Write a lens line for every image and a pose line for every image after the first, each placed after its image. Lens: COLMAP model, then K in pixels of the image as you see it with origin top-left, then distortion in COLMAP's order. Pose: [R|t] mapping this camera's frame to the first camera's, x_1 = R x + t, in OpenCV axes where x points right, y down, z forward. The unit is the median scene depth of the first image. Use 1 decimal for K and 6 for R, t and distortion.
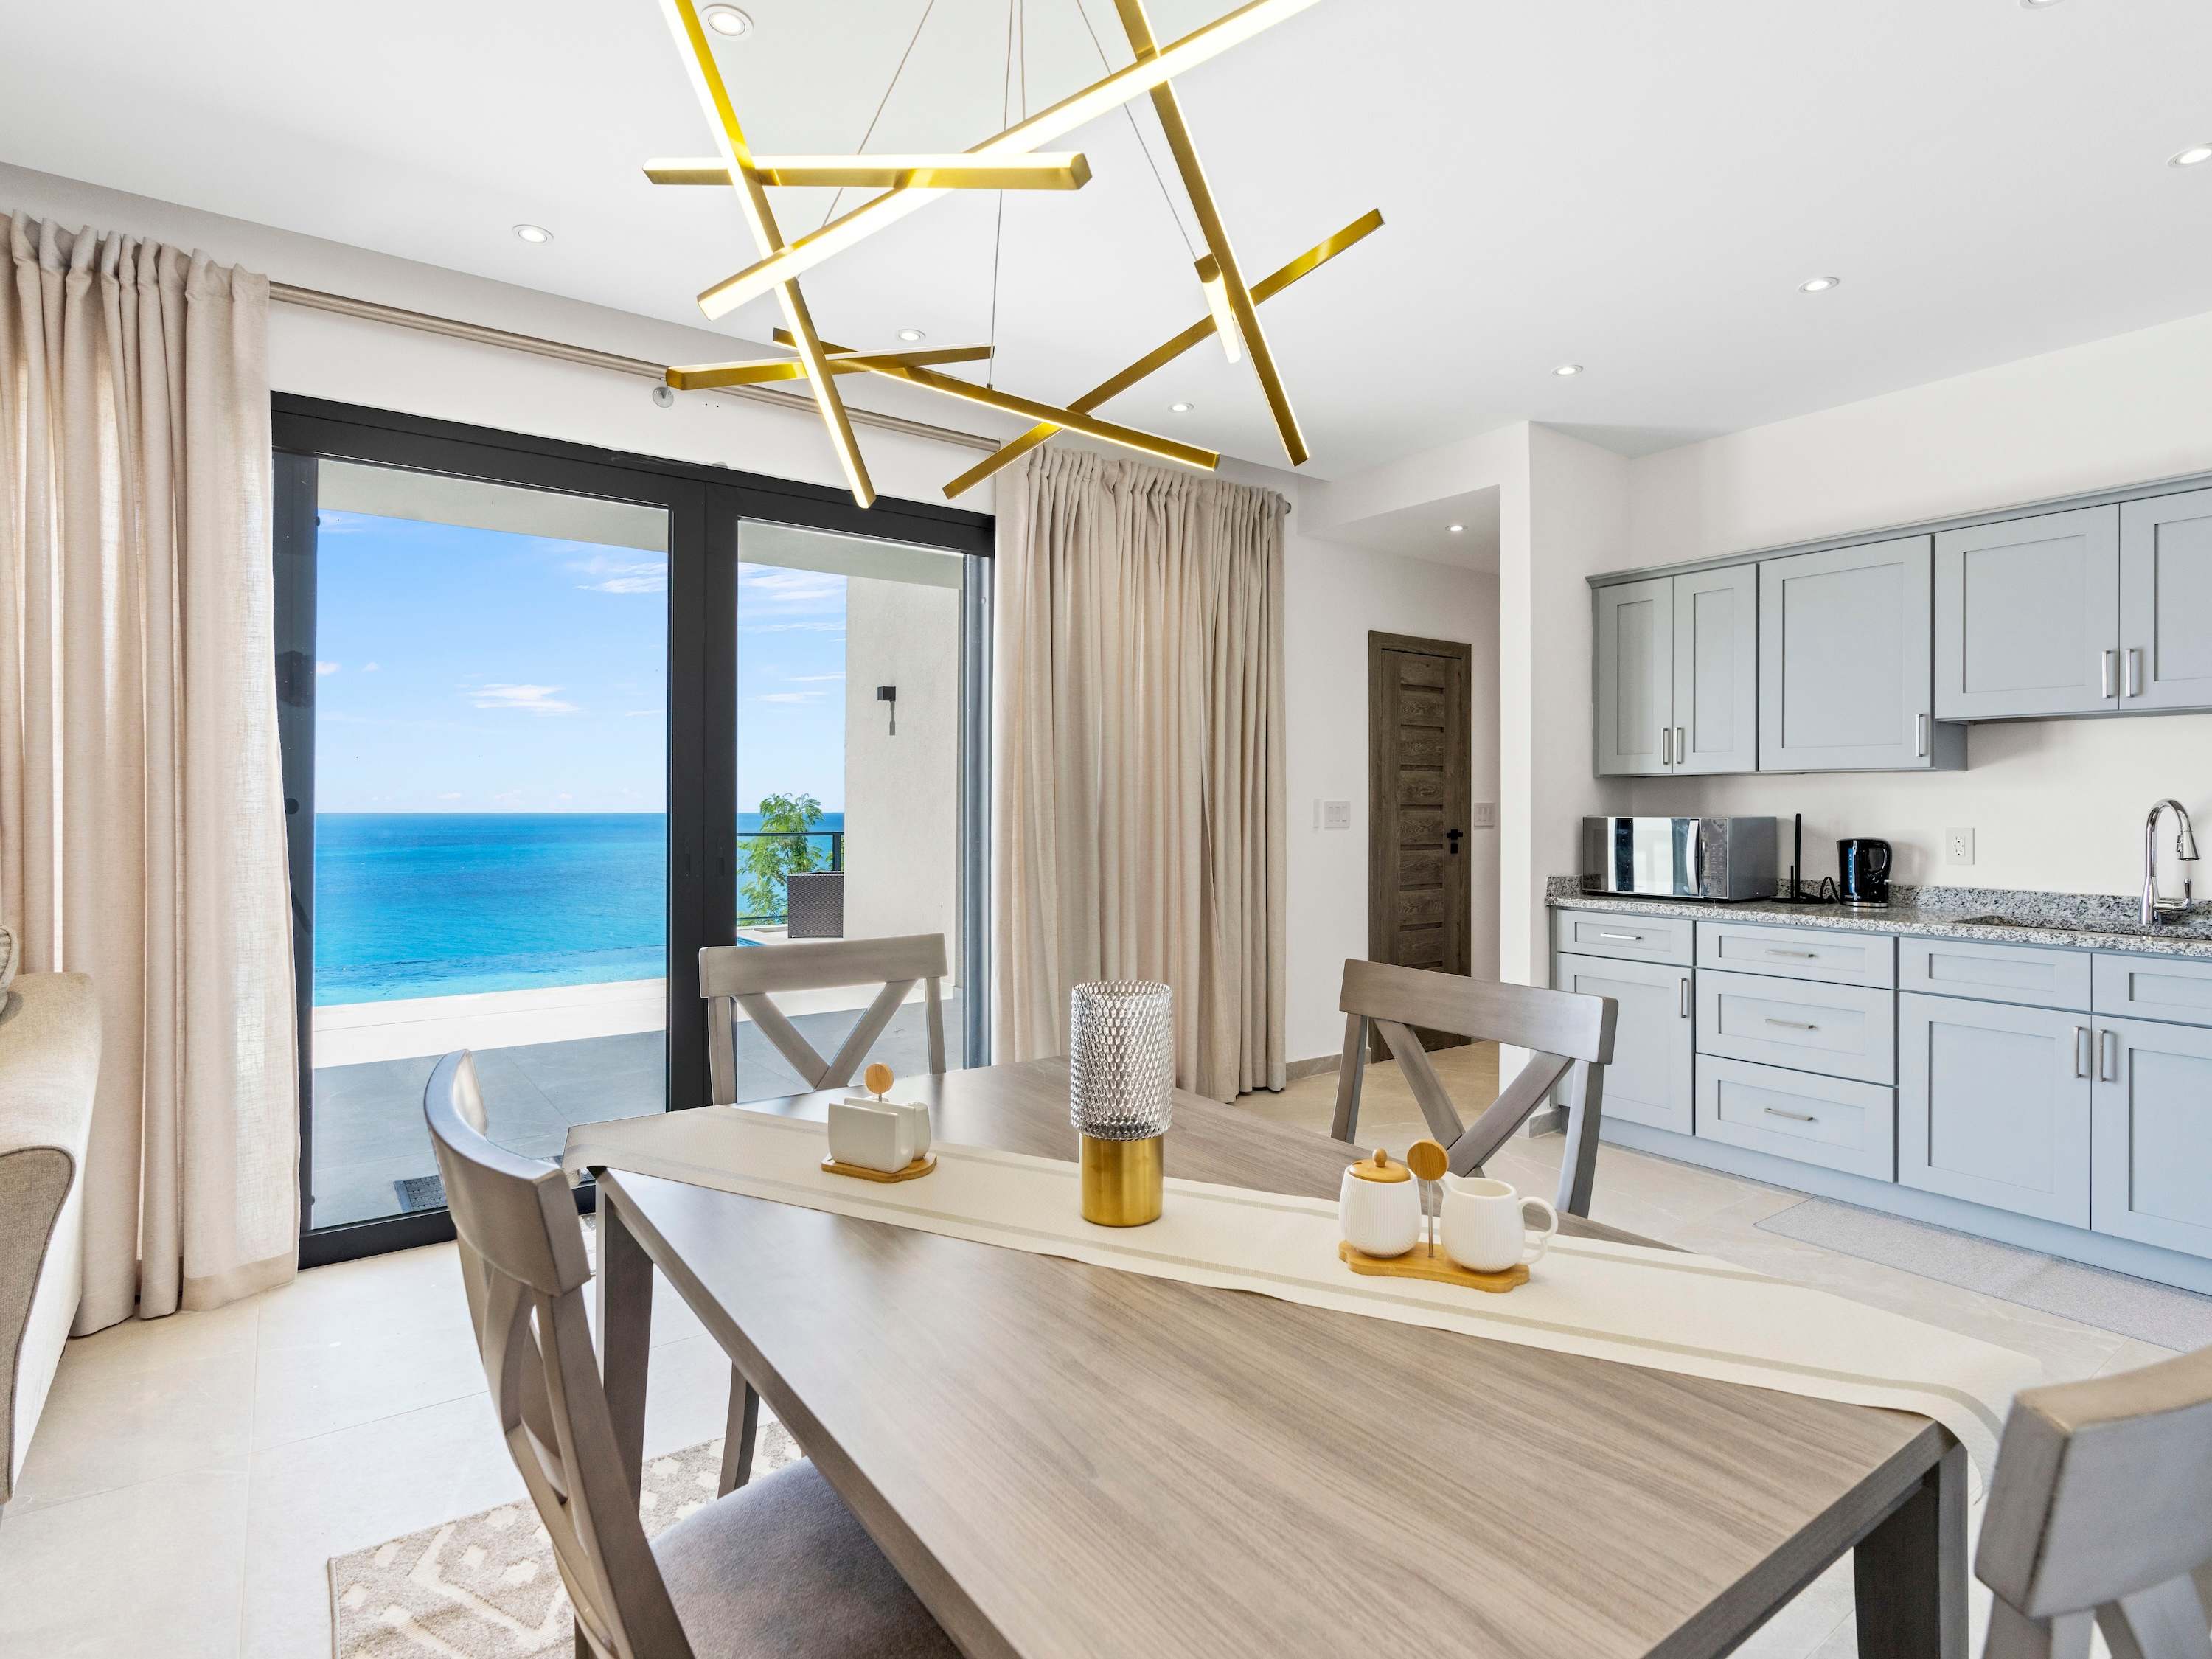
lens RADIAL K [[1145.8, 0, 1103.7], [0, 1145.8, 818.9], [0, 0, 1]] dist [-0.002200, 0.001611]
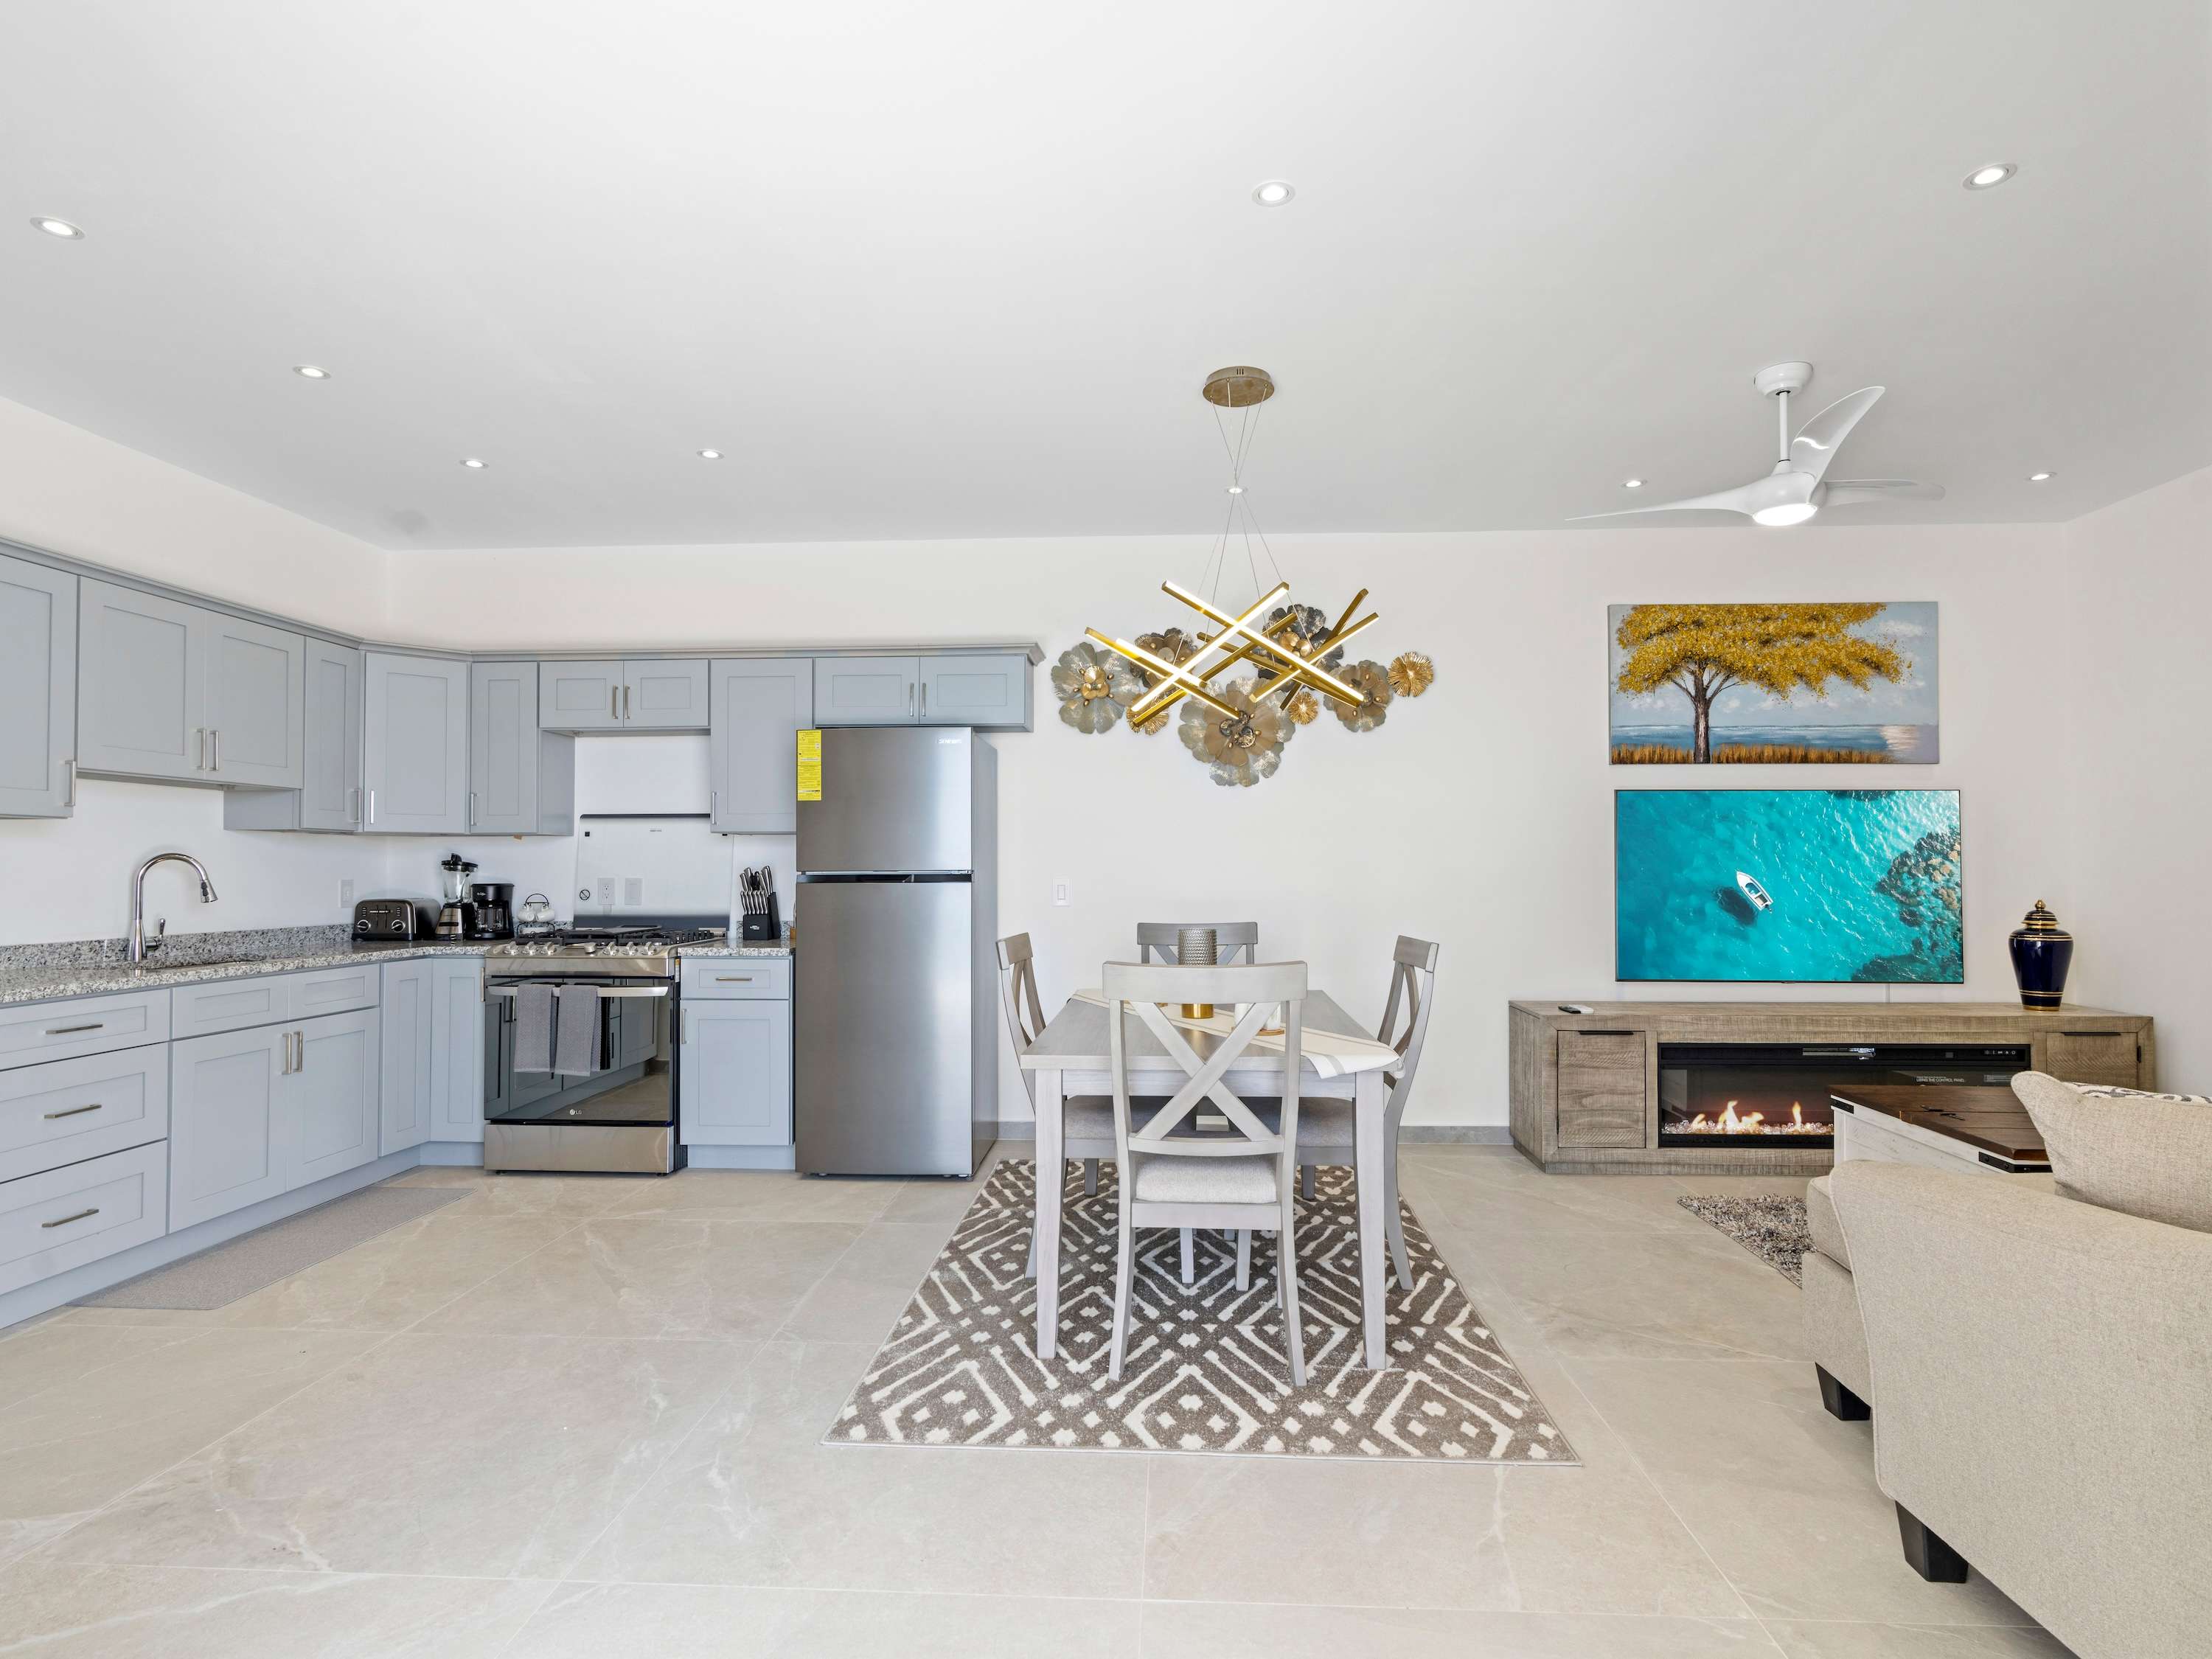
lens RADIAL K [[1145.8, 0, 1105.2], [0, 1145.8, 839.1], [0, 0, 1]] dist [-0.002200, 0.001611]
pose [[-0.780043, 0.017014, 0.625495, -0.606536], [0.008217, 0.999823, -0.016949, -0.004522], [-0.625672, -0.008081, -0.780044, 1.313296]]
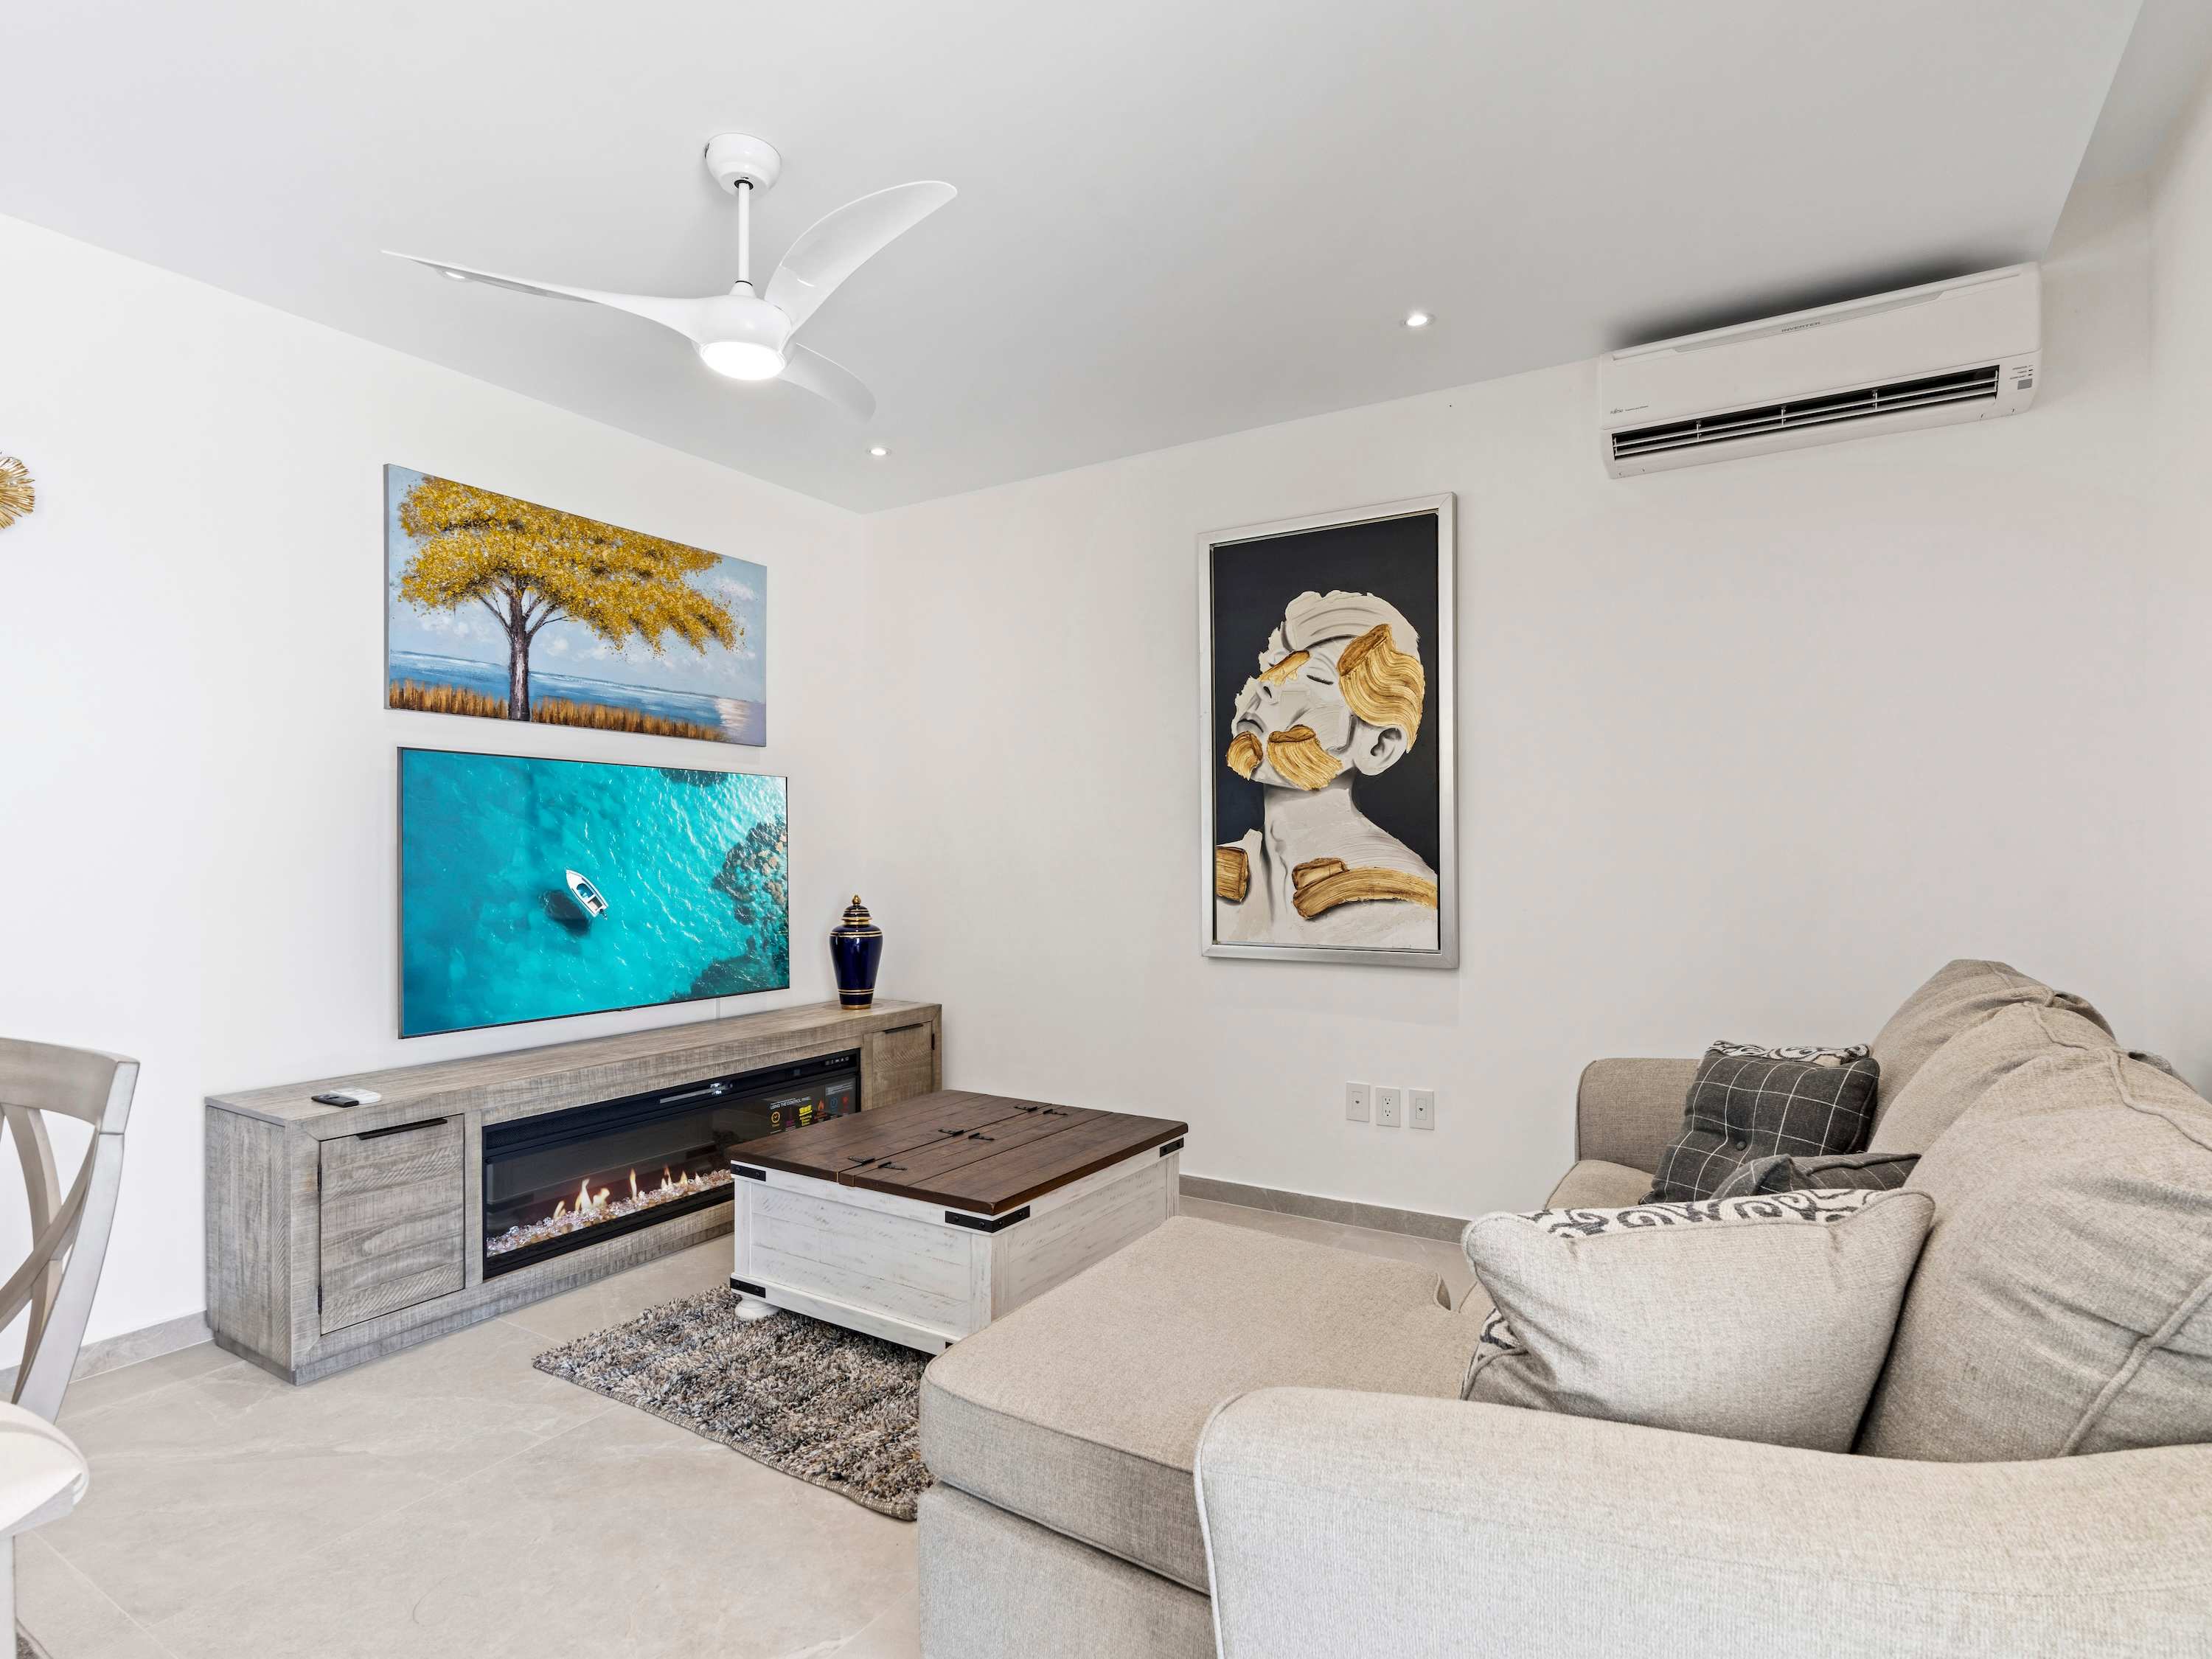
lens RADIAL K [[1145.8, 0, 1108.5], [0, 1145.8, 860.3], [0, 0, 1]] dist [-0.002200, 0.001611]
pose [[-0.919945, 0.005643, -0.392007, -0.438318], [-0.001483, 0.999839, 0.017872, -0.008608], [0.392045, 0.017023, -0.919789, 1.005264]]
